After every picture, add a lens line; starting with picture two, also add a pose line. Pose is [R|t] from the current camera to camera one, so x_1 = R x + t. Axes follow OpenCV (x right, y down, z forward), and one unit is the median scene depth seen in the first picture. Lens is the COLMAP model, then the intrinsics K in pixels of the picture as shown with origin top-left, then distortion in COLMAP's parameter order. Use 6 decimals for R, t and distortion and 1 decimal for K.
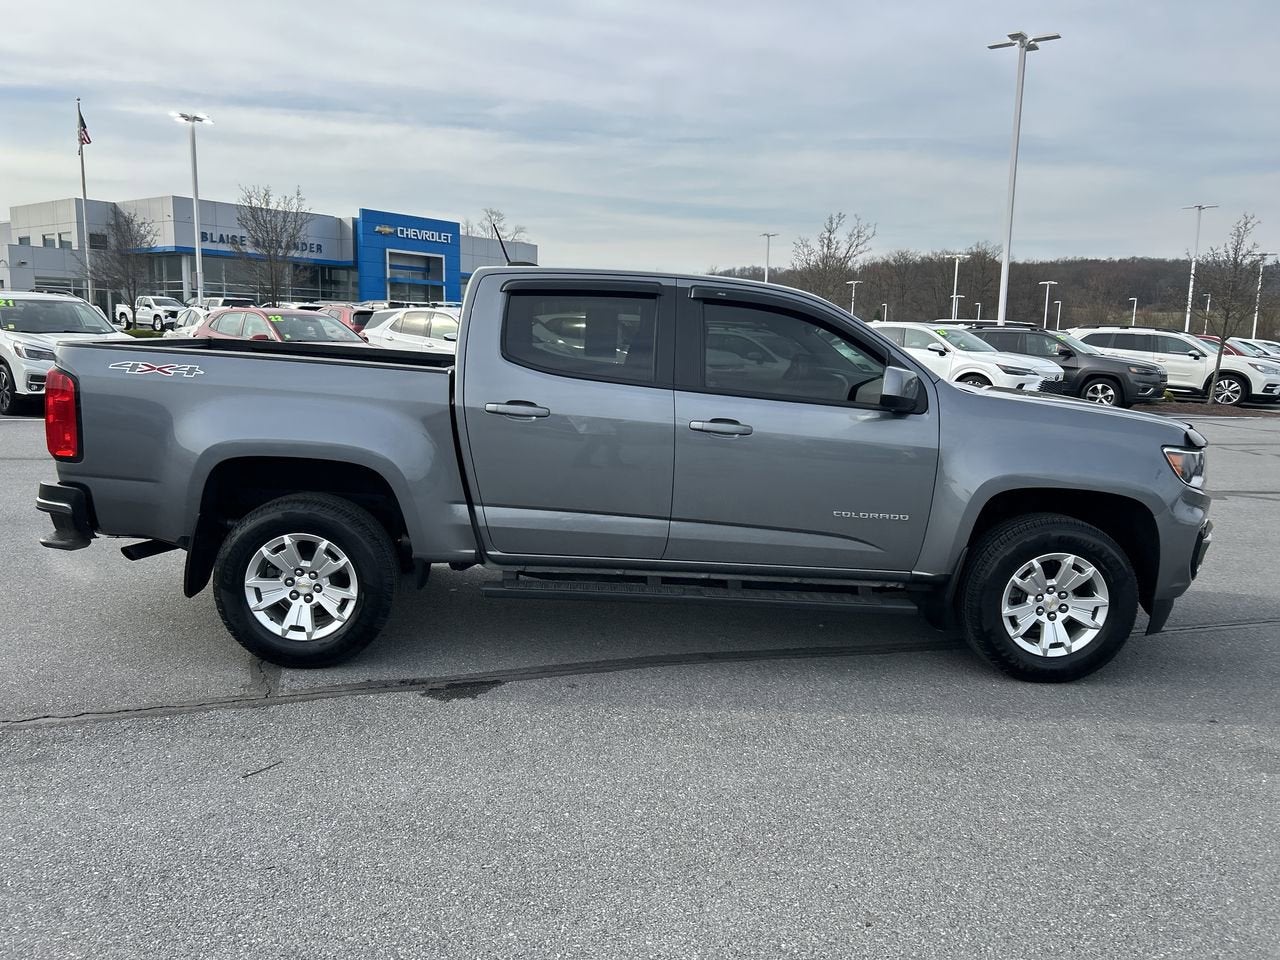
lens RADIAL K [[970.7, 0, 647.1], [0, 970.7, 481.9], [0, 0, 1]] dist [0.049050, -0.054238]
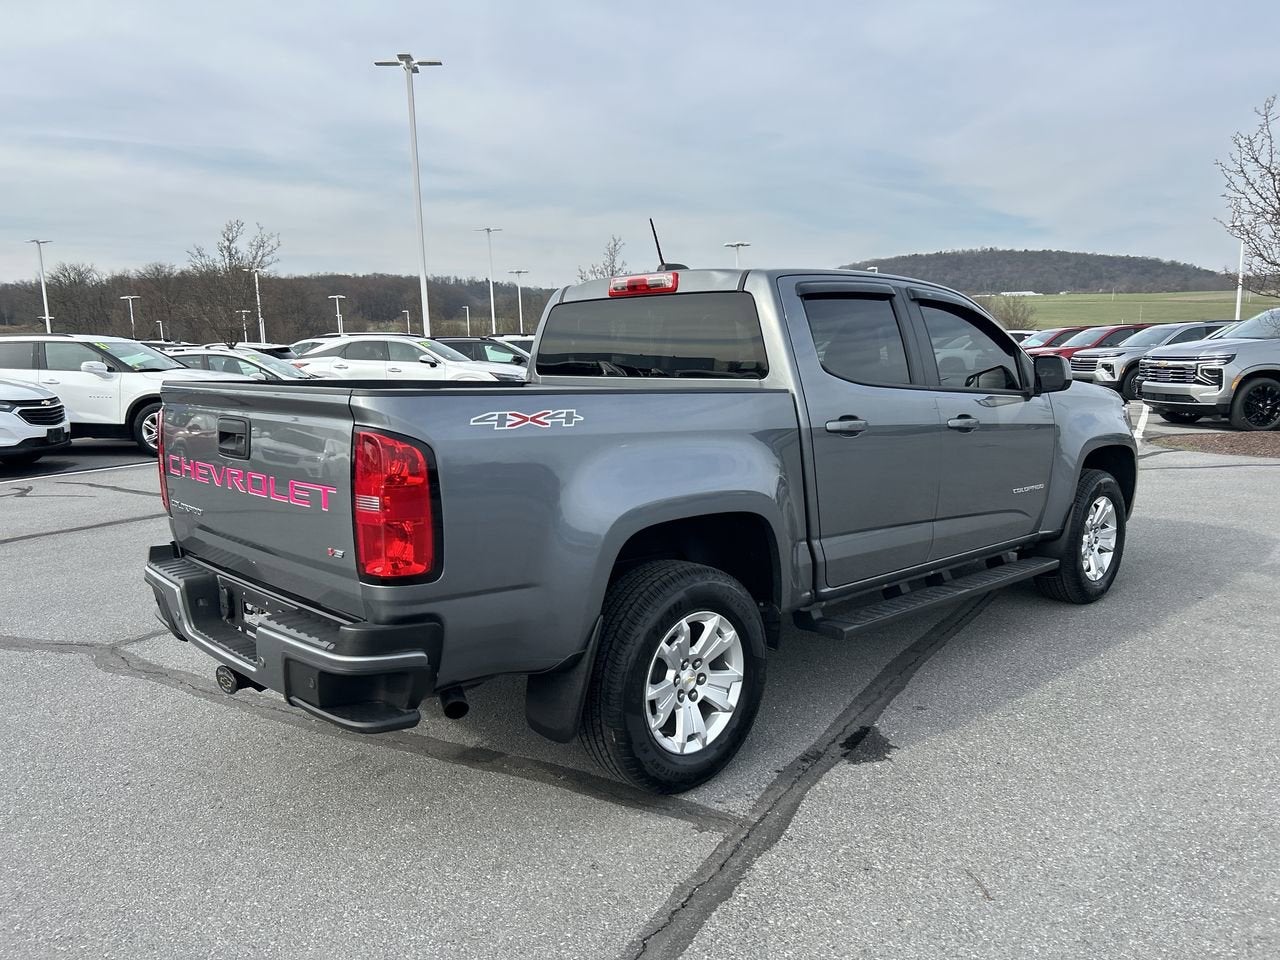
lens RADIAL K [[970.7, 0, 647.1], [0, 970.7, 481.9], [0, 0, 1]] dist [0.049050, -0.054238]
pose [[0.746803, -0.136516, 0.650883, -0.862994], [0.145919, 0.988491, 0.039903, -0.085568], [-0.648839, 0.065177, 0.758129, 0.431593]]
